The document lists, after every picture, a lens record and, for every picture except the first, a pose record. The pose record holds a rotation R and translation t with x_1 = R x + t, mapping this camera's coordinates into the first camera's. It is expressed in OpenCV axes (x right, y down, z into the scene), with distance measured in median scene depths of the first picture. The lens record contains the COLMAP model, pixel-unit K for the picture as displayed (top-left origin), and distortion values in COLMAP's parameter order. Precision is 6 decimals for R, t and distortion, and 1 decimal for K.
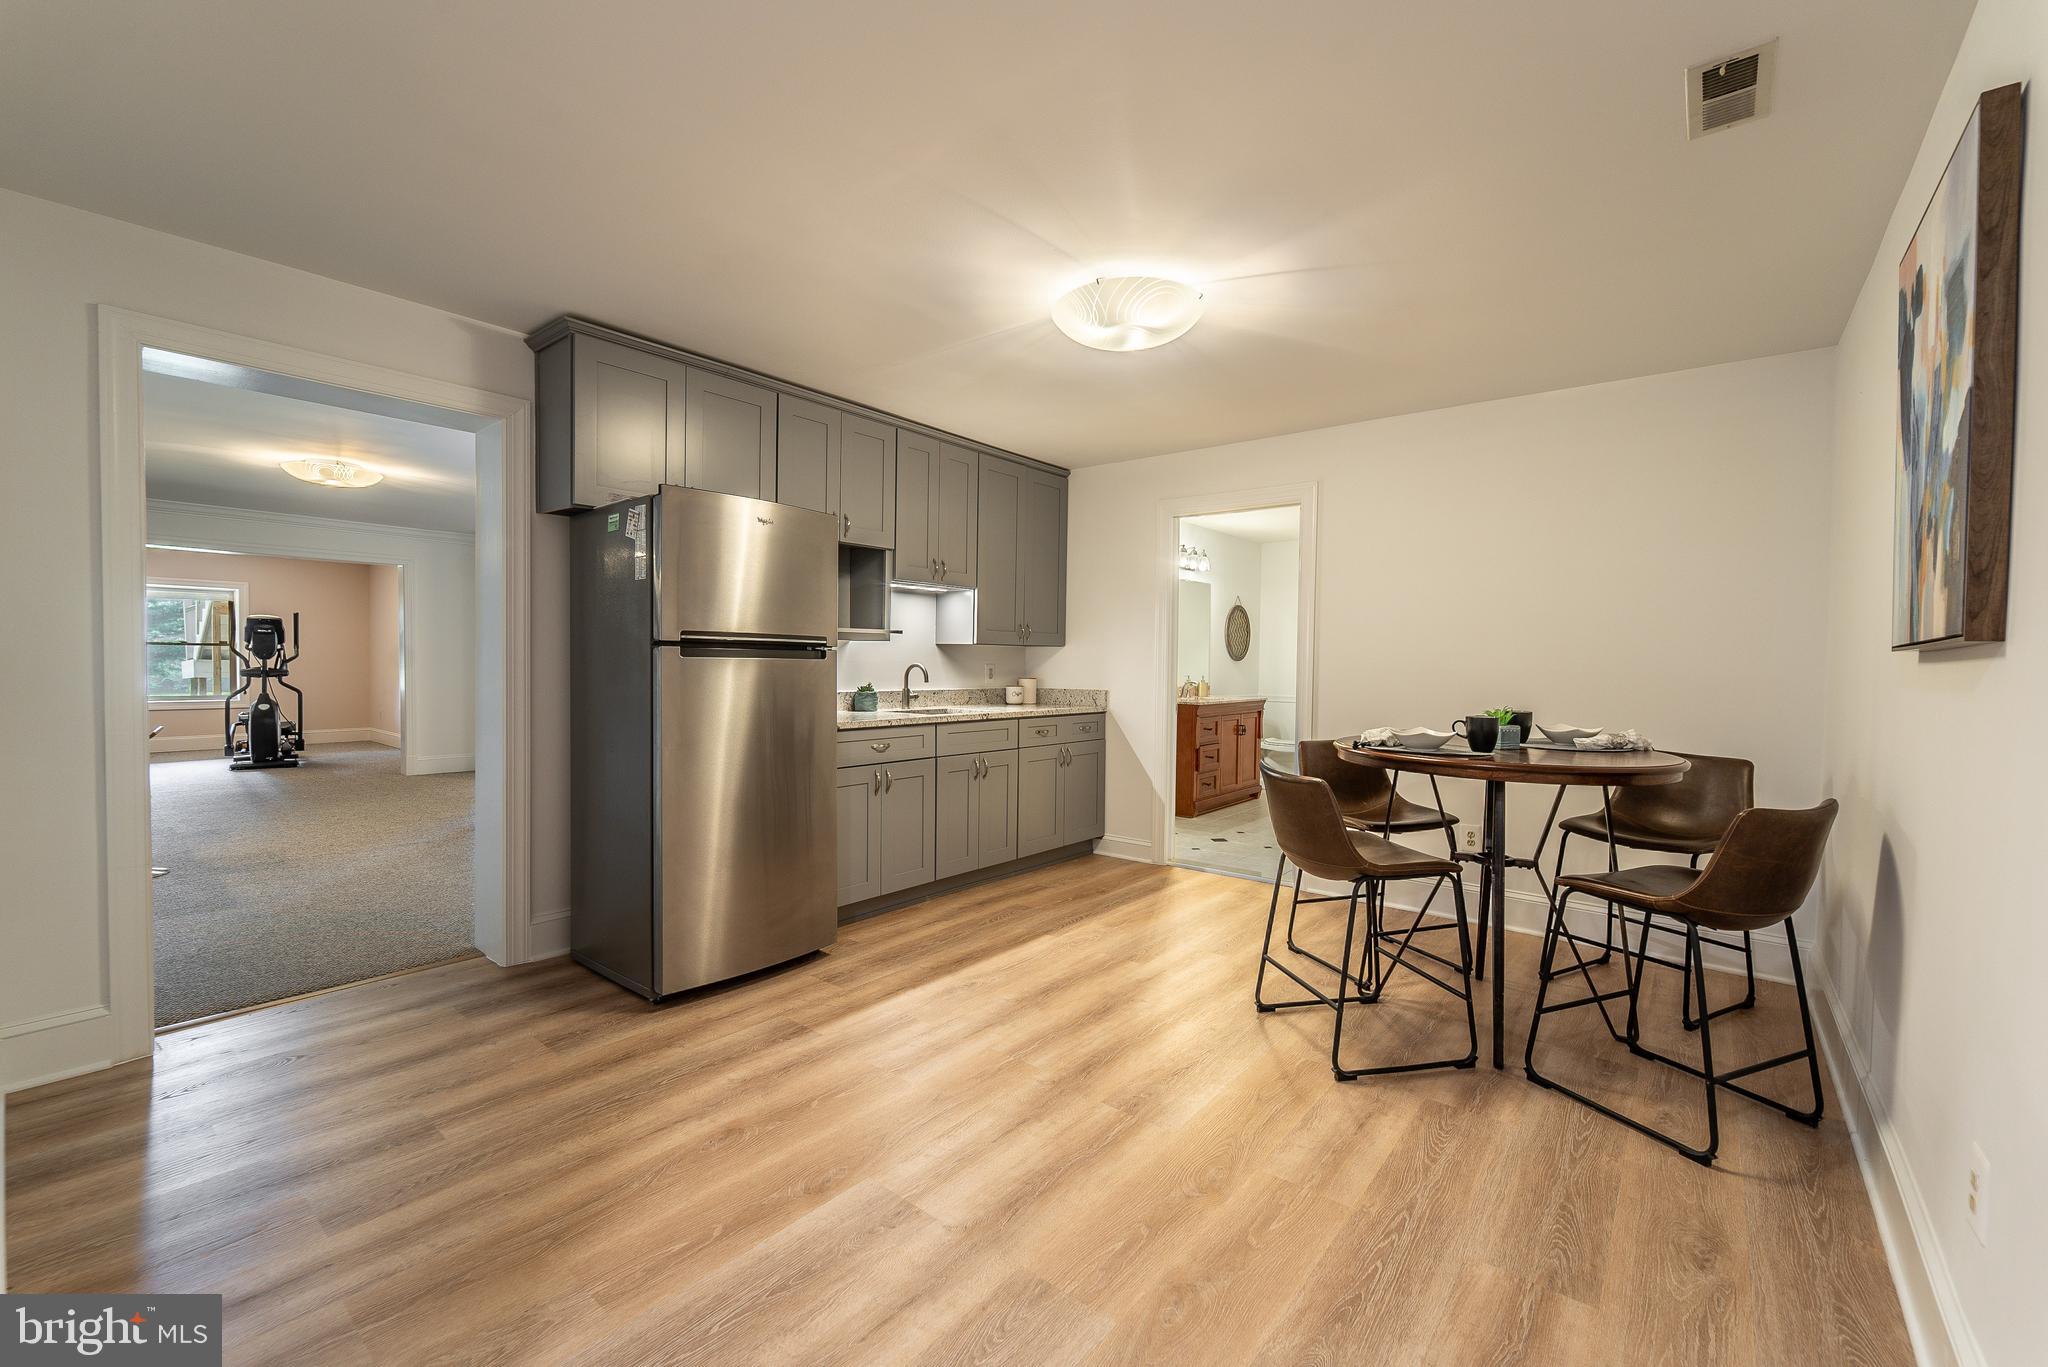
lens RADIAL K [[830.8, 0, 1024.0], [0, 830.8, 683.5], [0, 0, 1]] dist [-0.000269, -0.000294]
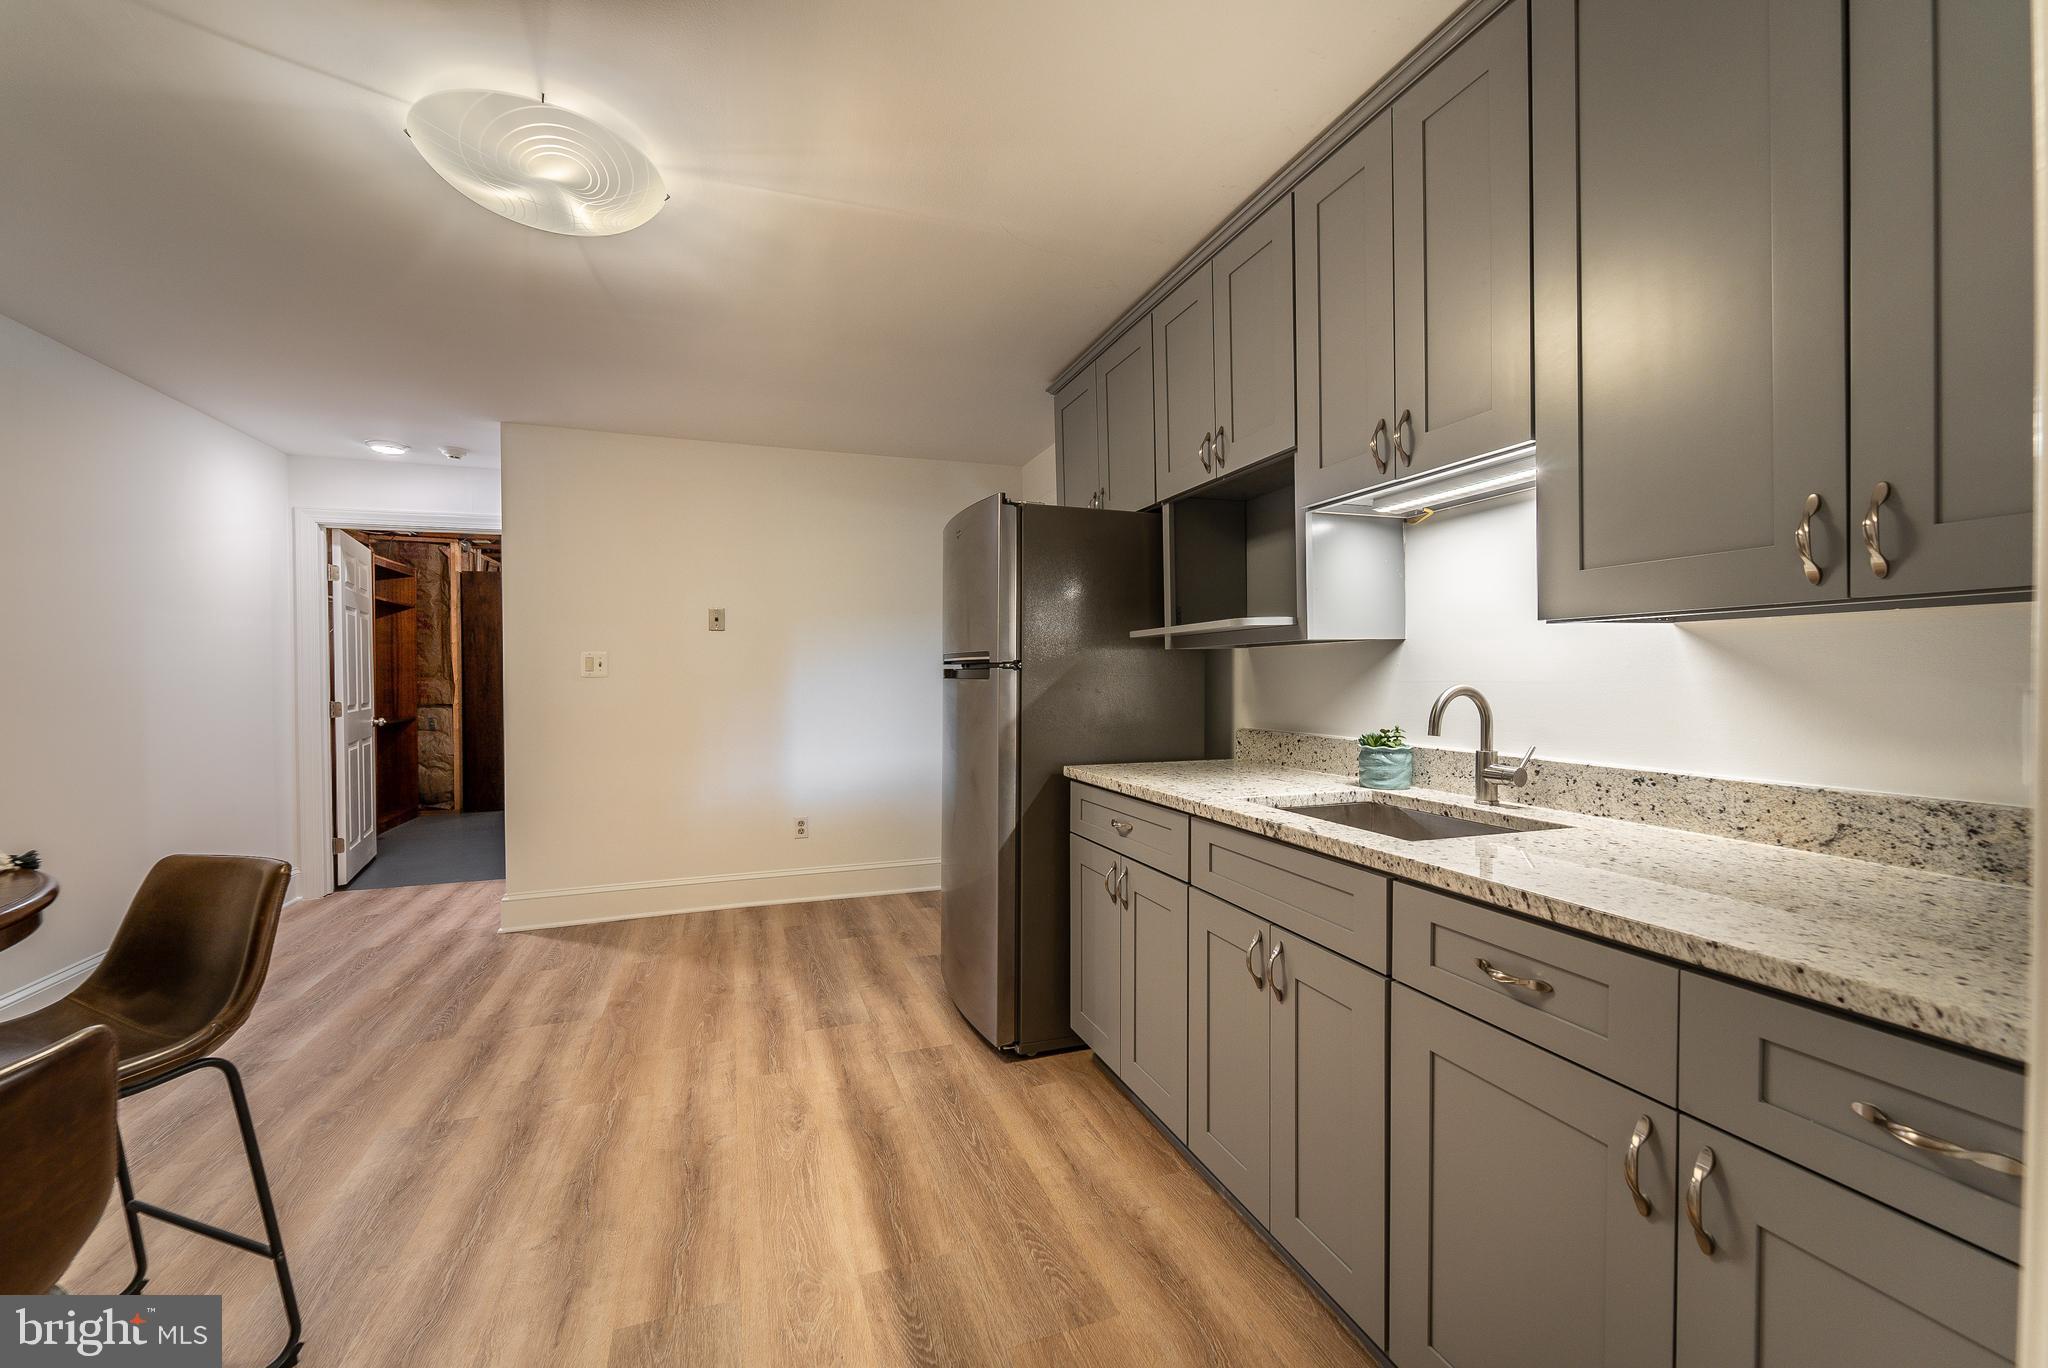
lens RADIAL K [[830.8, 0, 1024.0], [0, 830.8, 684.0], [0, 0, 1]] dist [-0.000269, -0.000294]
pose [[-0.517000, 0.003017, -0.855980, 0.456818], [-0.019518, 0.999692, 0.015312, -0.039879], [0.855763, 0.024623, -0.516782, 1.543629]]
